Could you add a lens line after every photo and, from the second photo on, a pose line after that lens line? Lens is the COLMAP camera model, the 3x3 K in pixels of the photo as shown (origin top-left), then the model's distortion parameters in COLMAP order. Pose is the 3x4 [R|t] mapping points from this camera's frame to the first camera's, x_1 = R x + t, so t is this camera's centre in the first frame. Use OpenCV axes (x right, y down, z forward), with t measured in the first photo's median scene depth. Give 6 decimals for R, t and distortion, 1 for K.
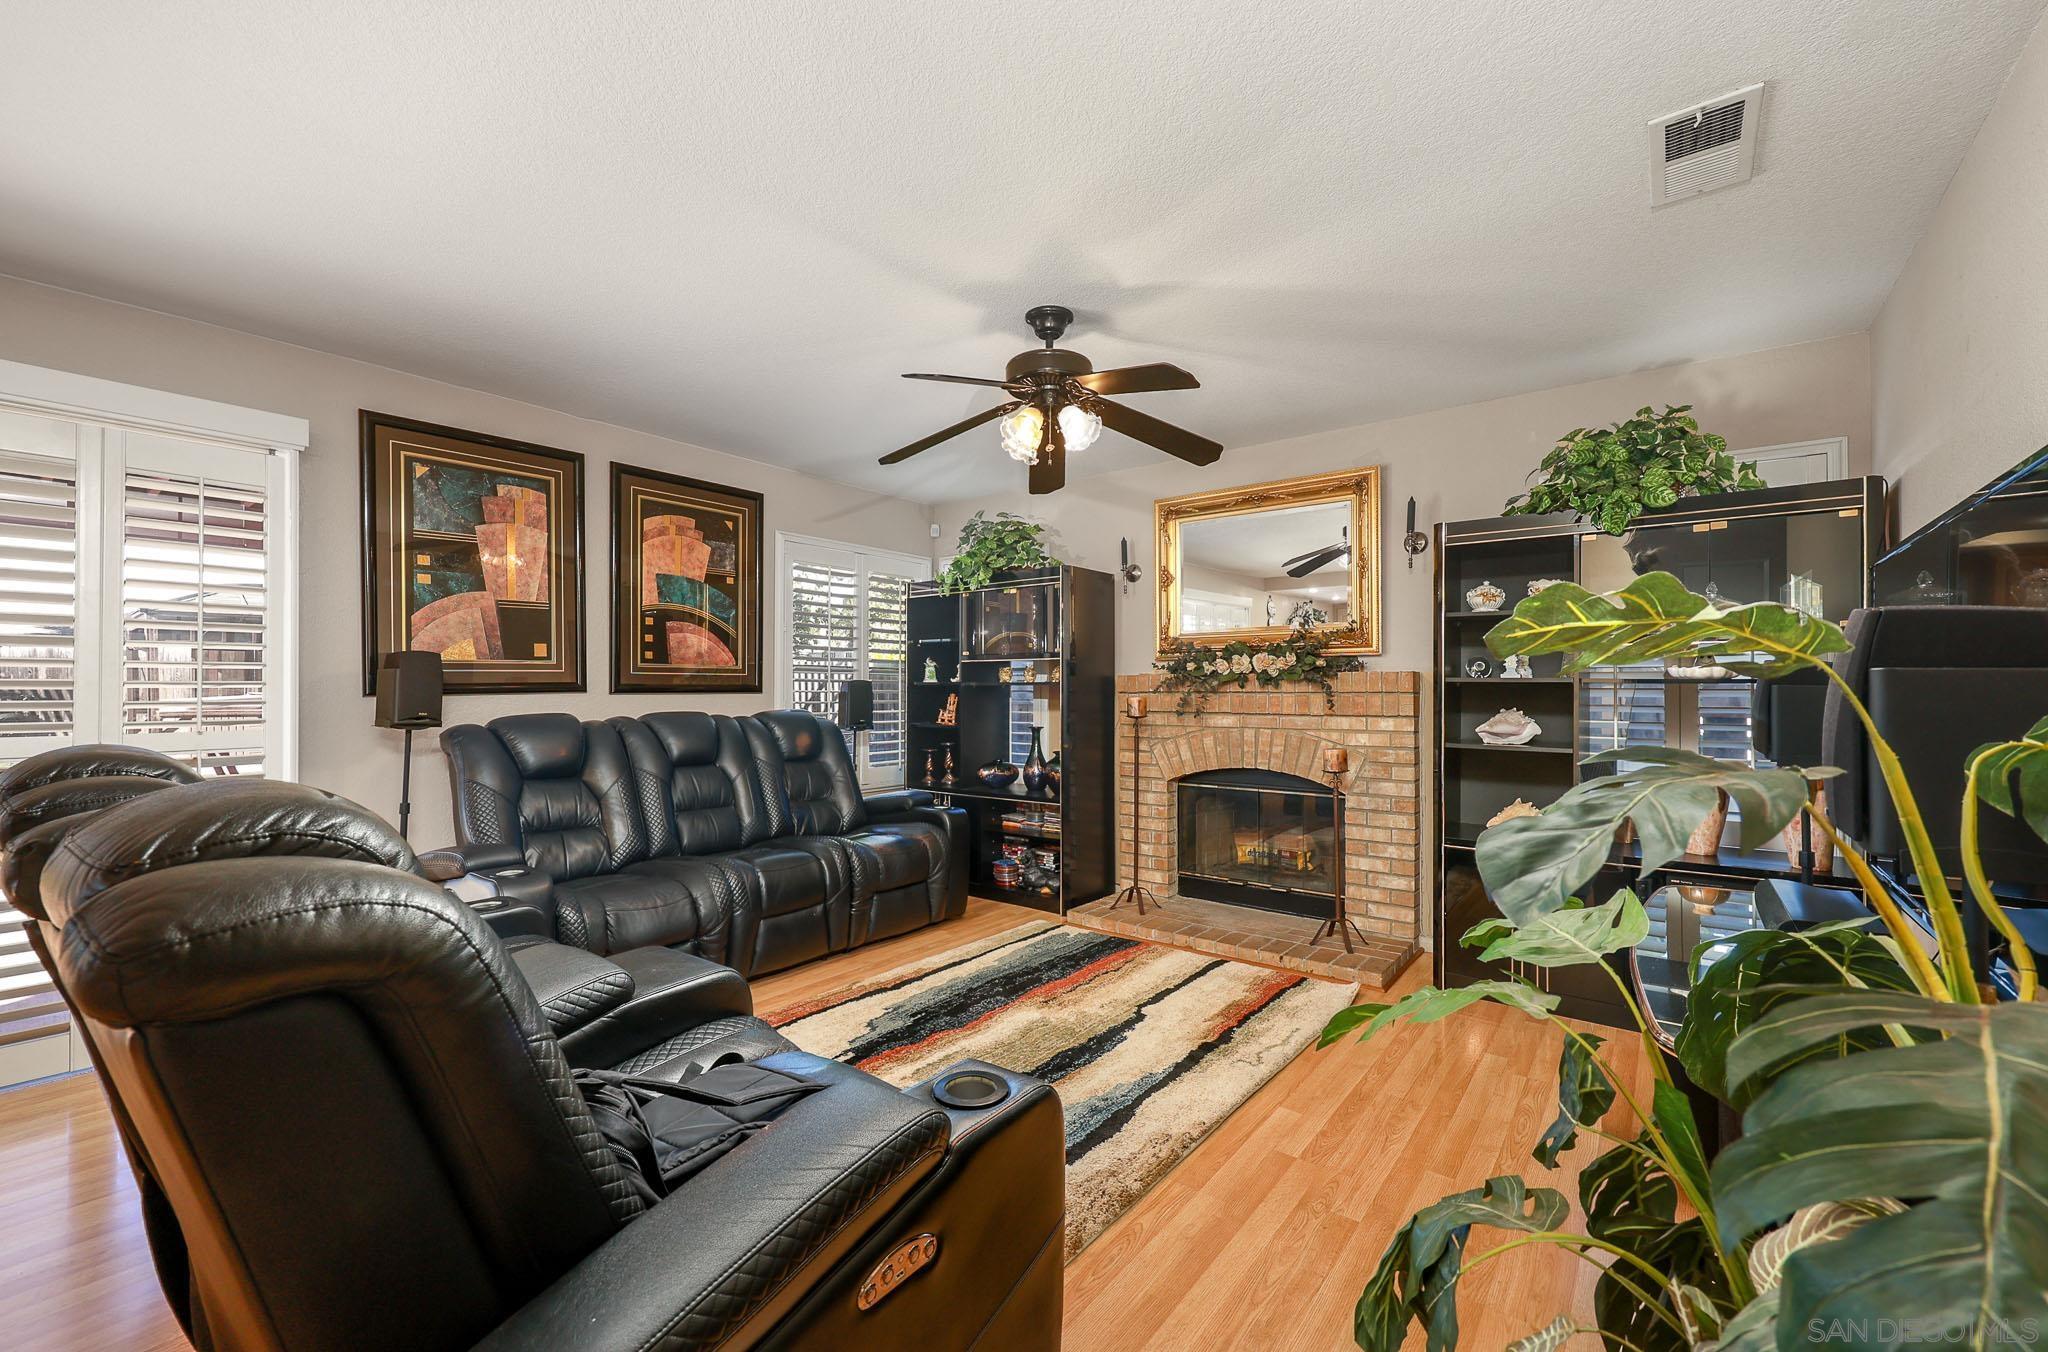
lens RADIAL K [[829.1, 0, 1023.0], [0, 829.1, 682.8], [0, 0, 1]] dist [0.001080, 0.000288]
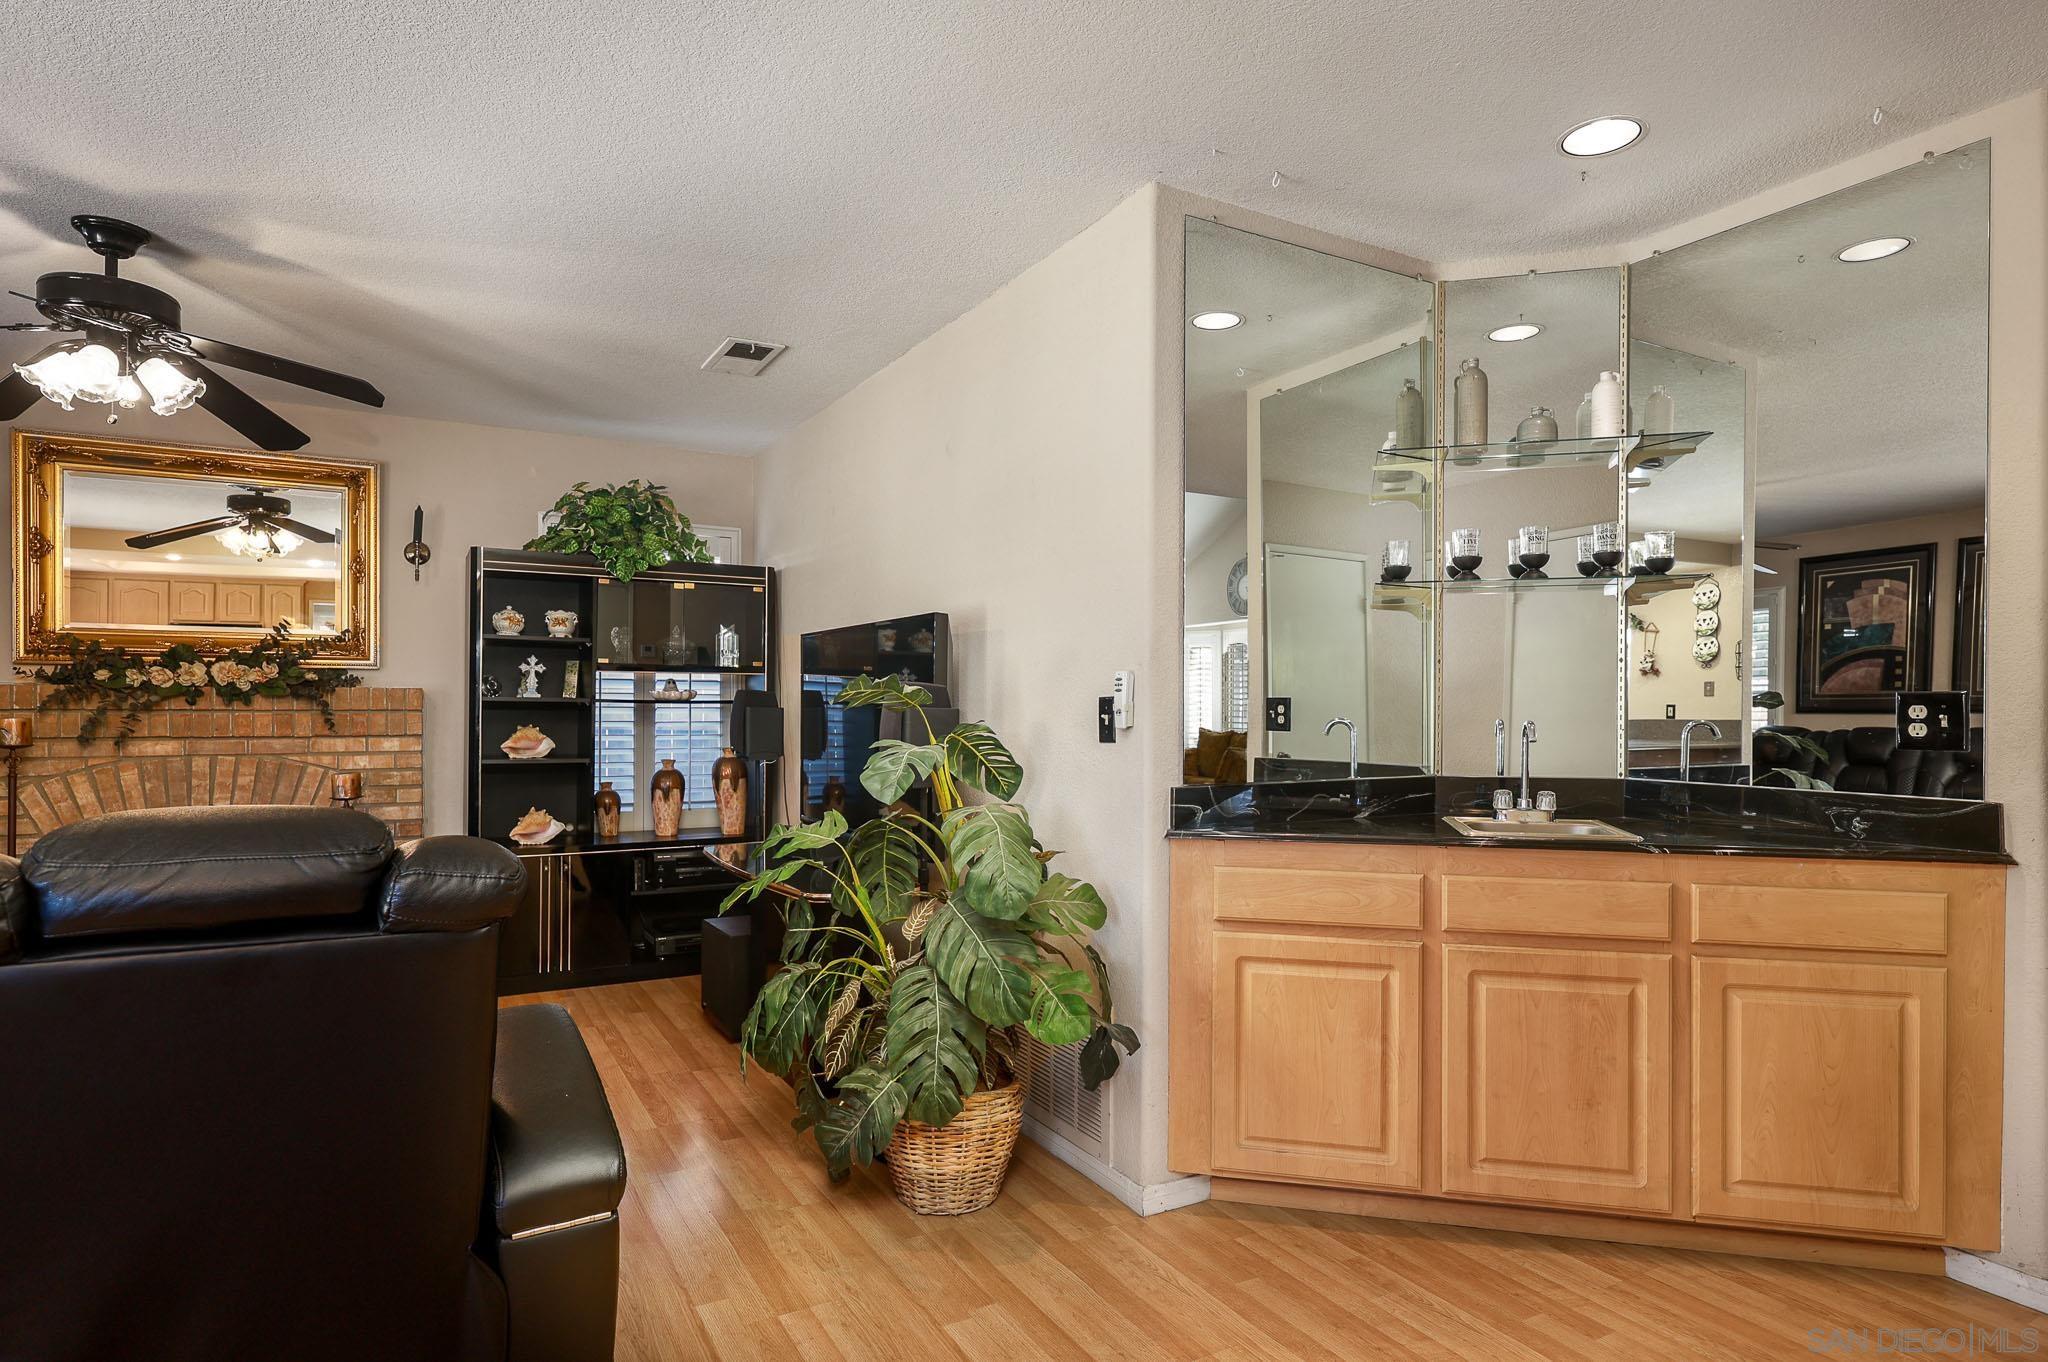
lens RADIAL K [[1098.6, 0, 1022.9], [0, 1098.6, 701.6], [0, 0, 1]] dist [-0.002396, -0.000445]
pose [[0.390250, 0.003661, 0.920701, -0.401582], [-0.013481, 0.999908, 0.001738, -0.009444], [-0.920610, -0.013090, 0.390264, -0.129668]]
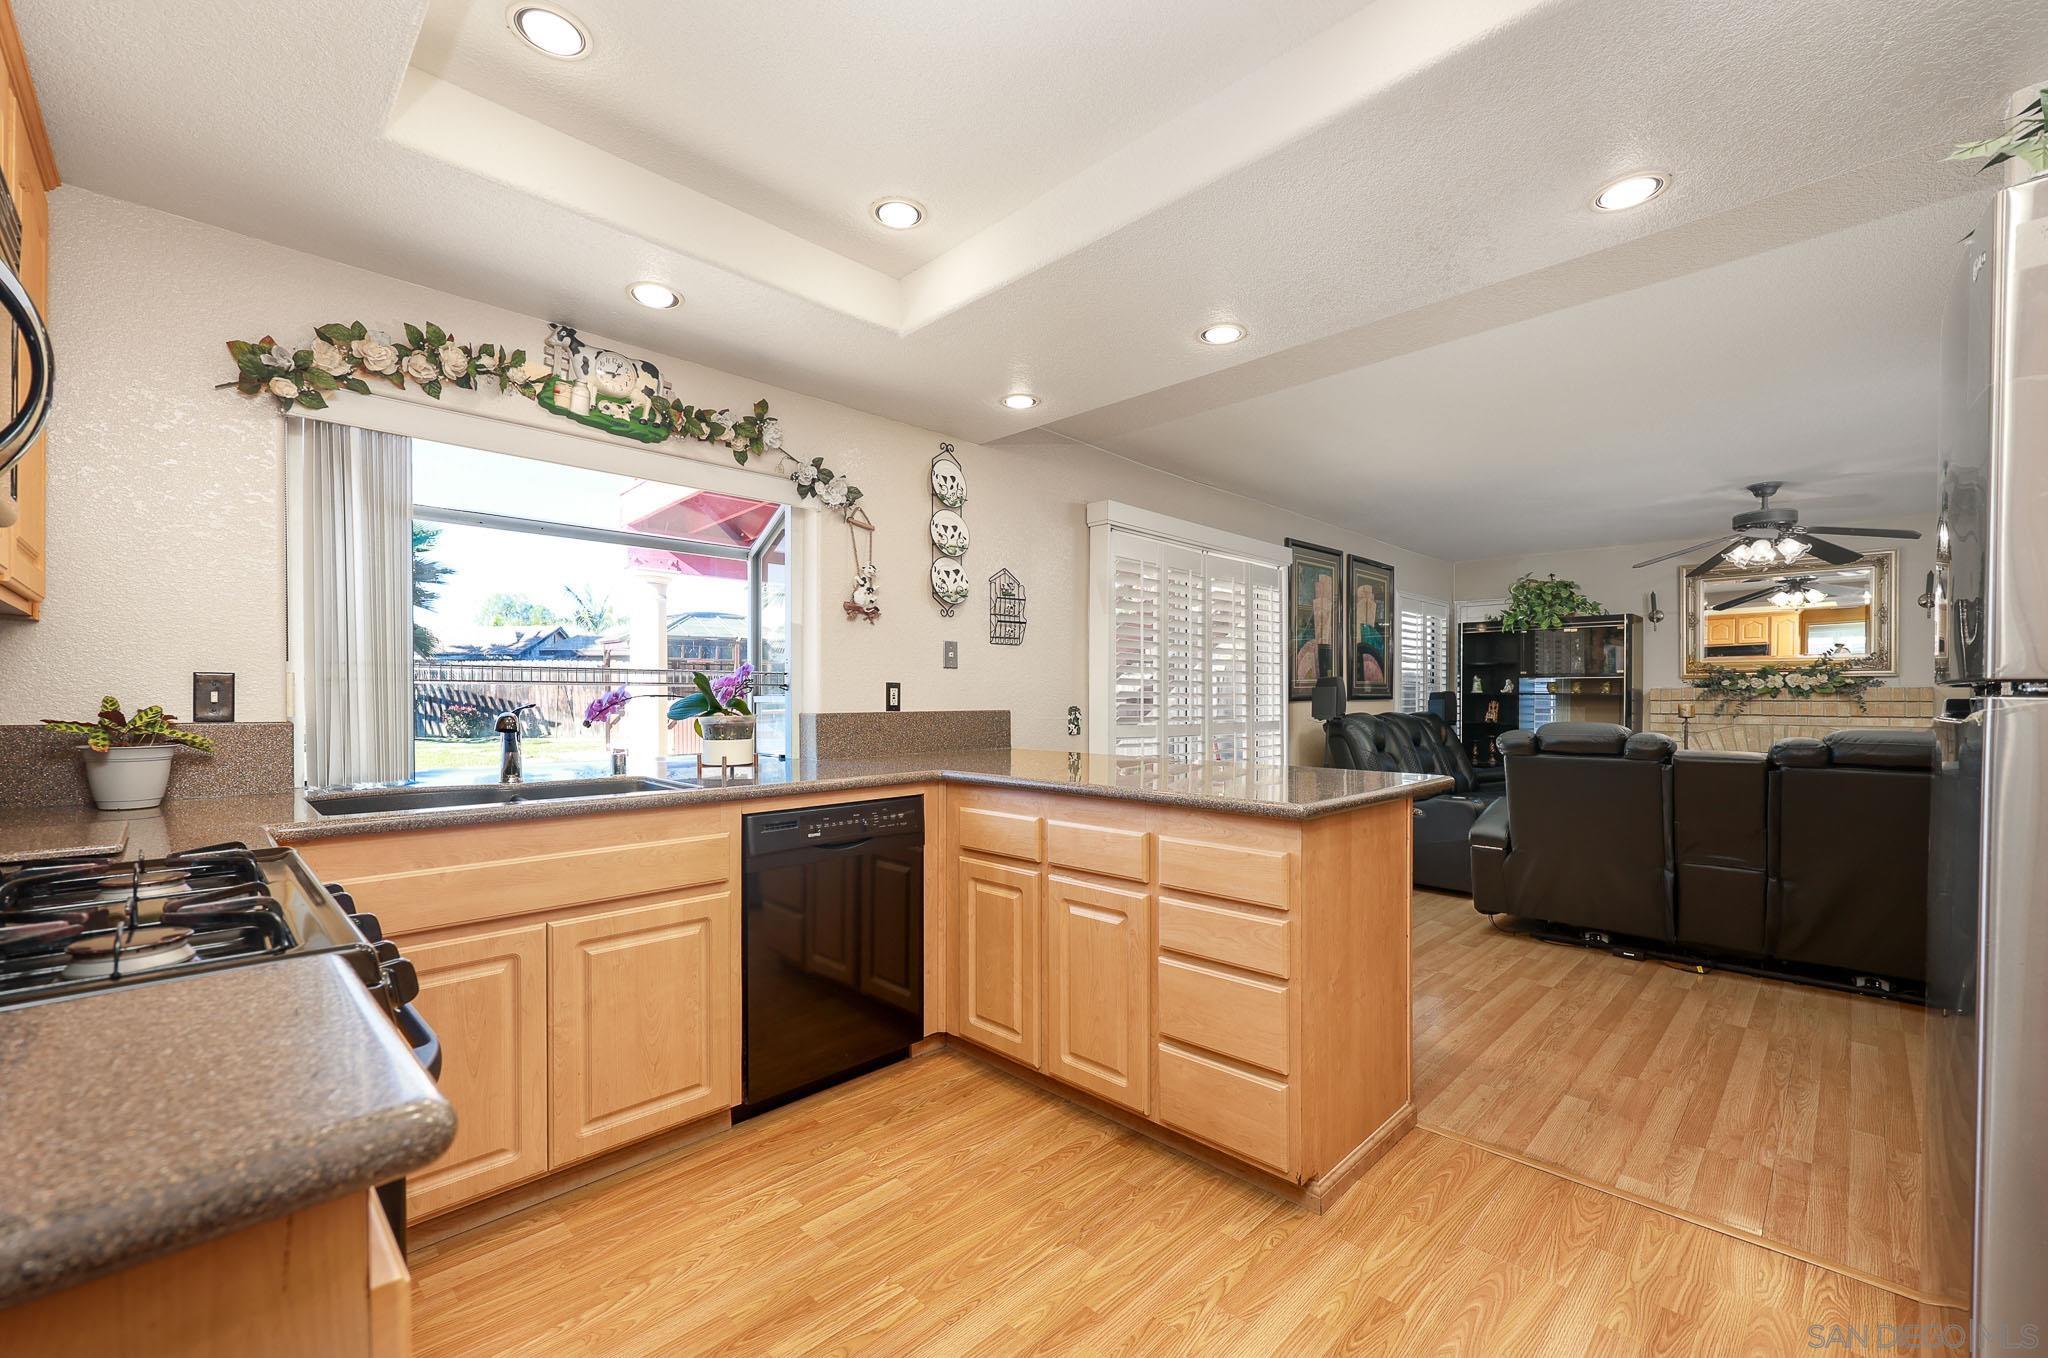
lens RADIAL K [[844.4, 0, 1027.1], [0, 844.4, 698.7], [0, 0, 1]] dist [-0.000244, 0.000047]
pose [[0.991978, 0.001463, -0.126400, -0.897253], [0.000515, 0.999878, 0.015616, -0.016926], [0.126408, -0.015556, 0.991856, -0.673279]]
